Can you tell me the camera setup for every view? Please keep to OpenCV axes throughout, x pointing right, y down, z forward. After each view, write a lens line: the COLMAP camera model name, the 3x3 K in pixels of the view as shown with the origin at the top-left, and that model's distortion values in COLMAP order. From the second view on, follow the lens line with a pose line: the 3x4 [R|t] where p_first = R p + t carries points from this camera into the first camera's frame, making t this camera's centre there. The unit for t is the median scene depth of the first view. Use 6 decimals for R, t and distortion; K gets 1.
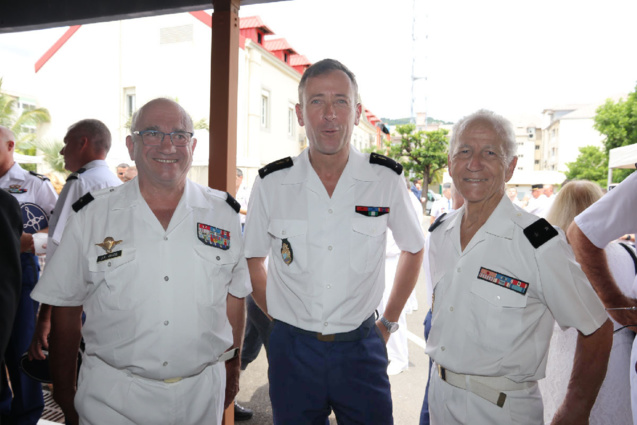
lens RADIAL K [[516.2, 0, 318.5], [0, 516.2, 212.5], [0, 0, 1]] dist [-0.051215, 0.093679]
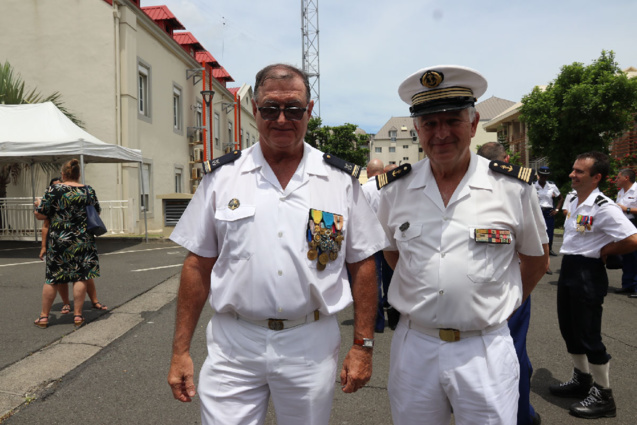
lens RADIAL K [[498.4, 0, 318.5], [0, 498.4, 212.5], [0, 0, 1]] dist [-0.092968, 0.194288]
pose [[0.968627, -0.037573, 0.245662, -0.030808], [0.041499, 0.999080, -0.010819, -0.001910], [-0.245029, 0.020675, 0.969295, 0.181906]]
